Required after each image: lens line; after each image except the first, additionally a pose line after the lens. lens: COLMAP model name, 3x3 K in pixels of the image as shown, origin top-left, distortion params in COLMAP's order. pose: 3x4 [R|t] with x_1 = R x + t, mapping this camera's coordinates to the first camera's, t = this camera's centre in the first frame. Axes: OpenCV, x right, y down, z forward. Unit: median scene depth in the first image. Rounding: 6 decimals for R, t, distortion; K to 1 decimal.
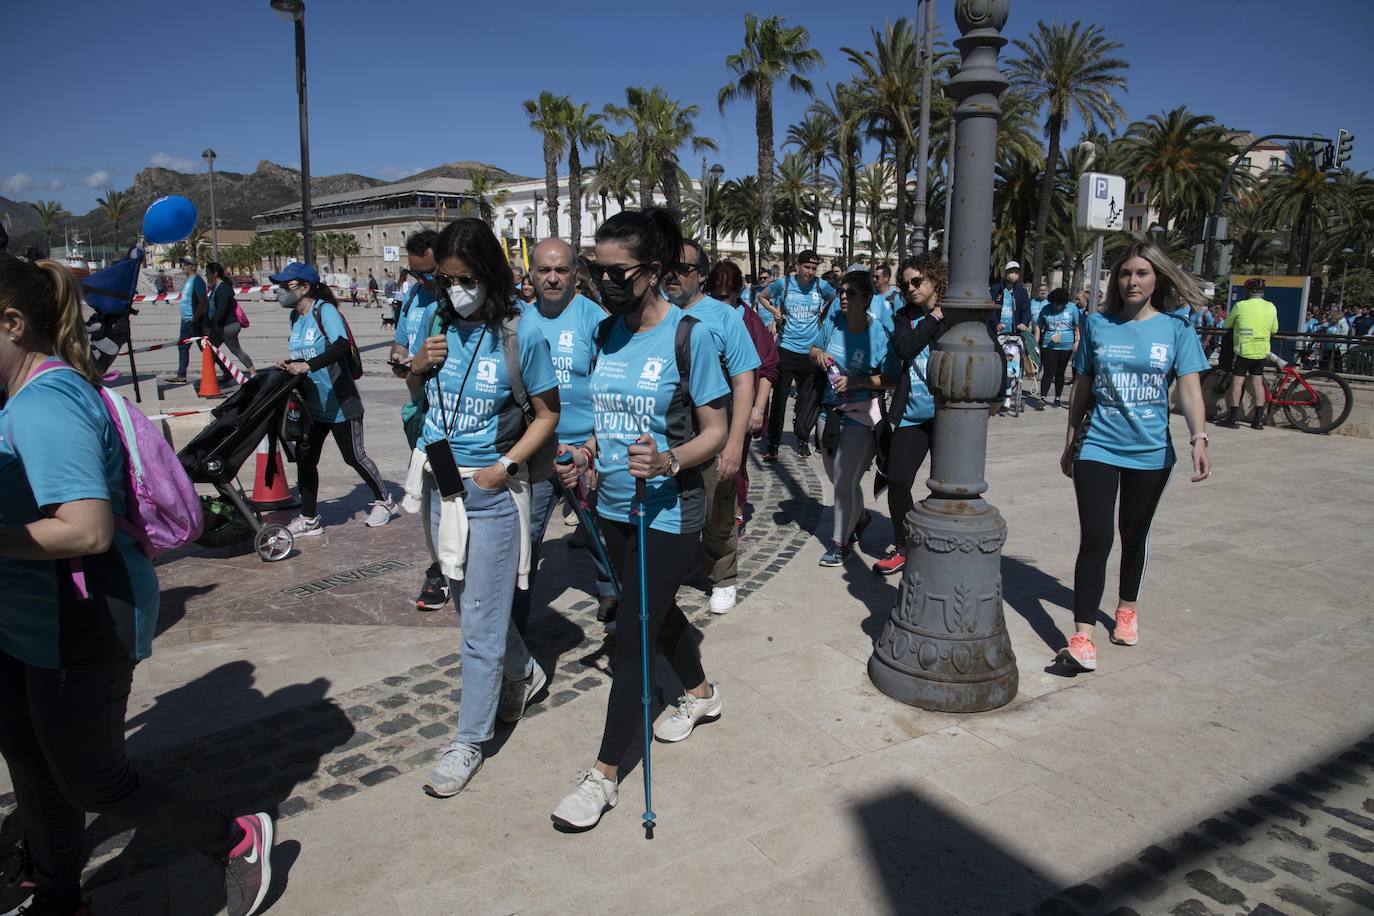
lens RADIAL K [[950.0, 0, 685.8], [0, 950.0, 461.1], [0, 0, 1]] dist [-0.087509, 0.037440]
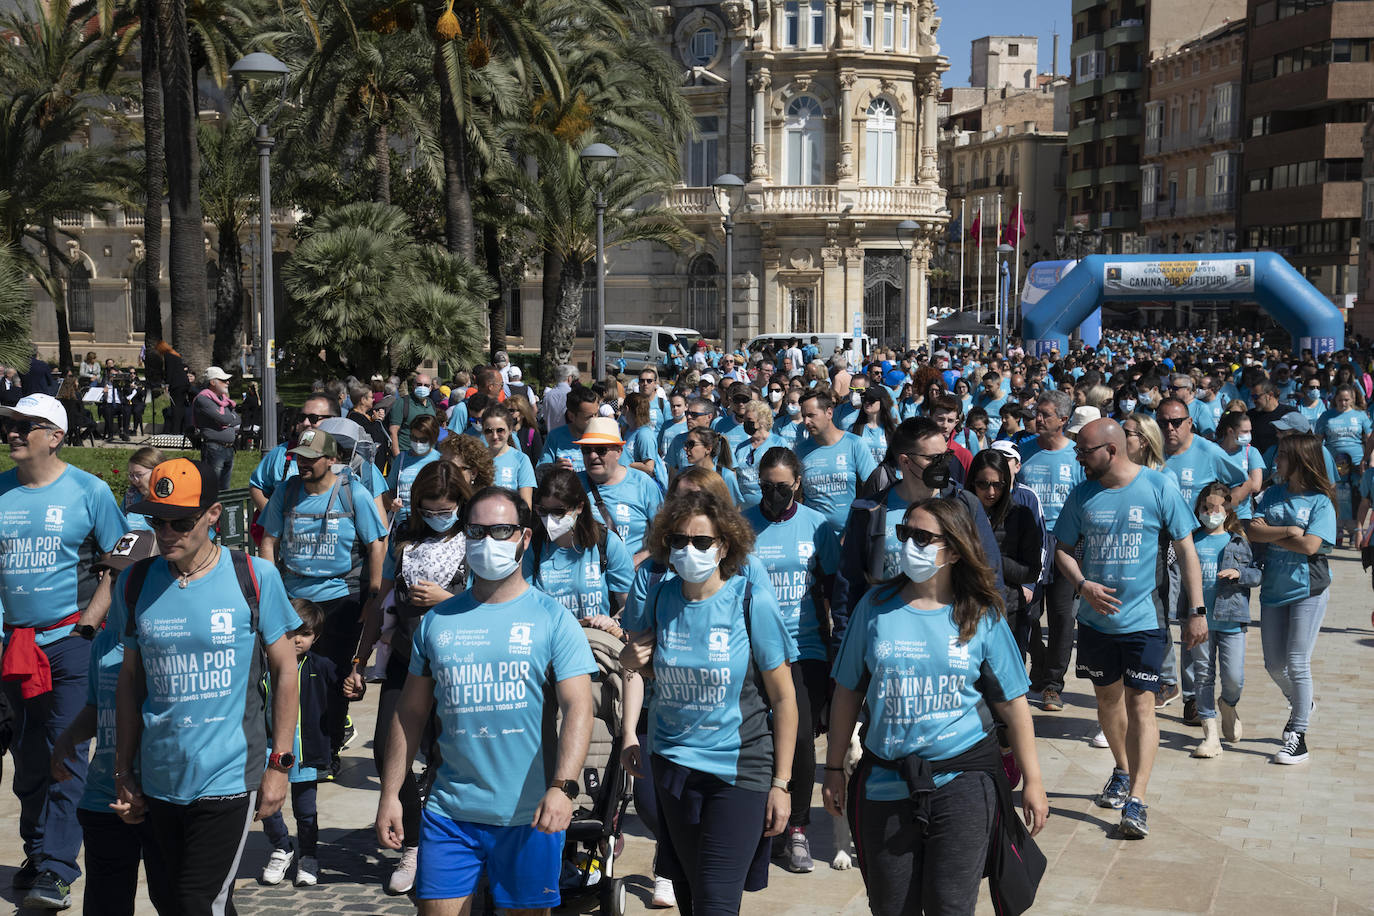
lens RADIAL K [[2331.7, 0, 695.3], [0, 2331.7, 450.5], [0, 0, 1]] dist [0.310157, 0.000000]
pose [[0.729610, -0.053676, 0.681754, 0.322165], [0.134823, 0.988639, -0.066449, -0.076933], [-0.670442, 0.140398, 0.728557, 0.426517]]
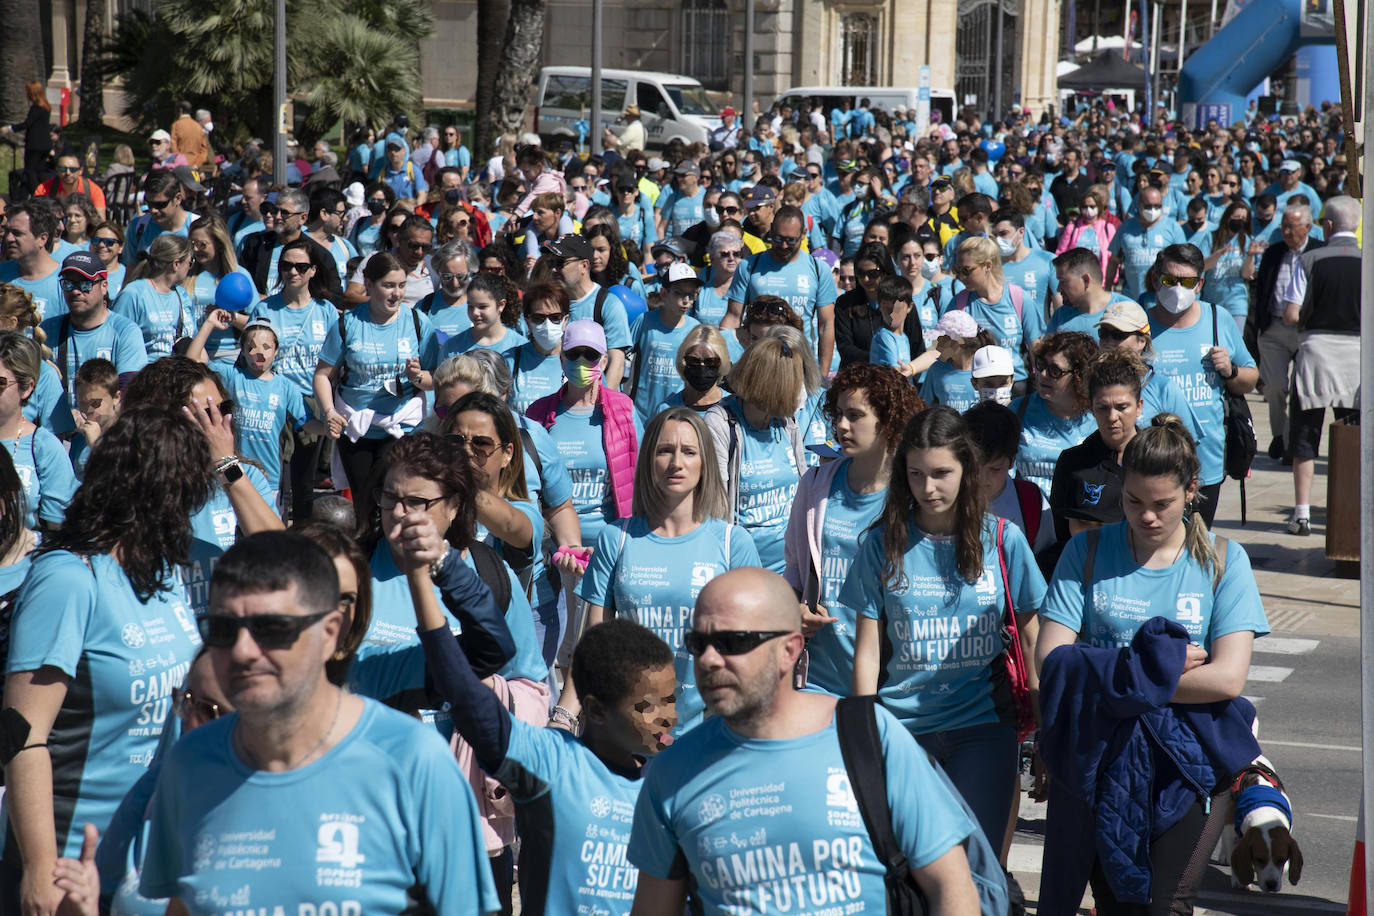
lens RADIAL K [[3129.5, 0, 698.6], [0, 3129.5, 453.2], [0, 0, 1]] dist [0.474813, 0.000000]
pose [[0.731342, -0.082953, 0.676948, 0.439128], [0.115464, 0.993307, -0.003022, -0.092336], [-0.672166, 0.080373, 0.736025, 0.543616]]
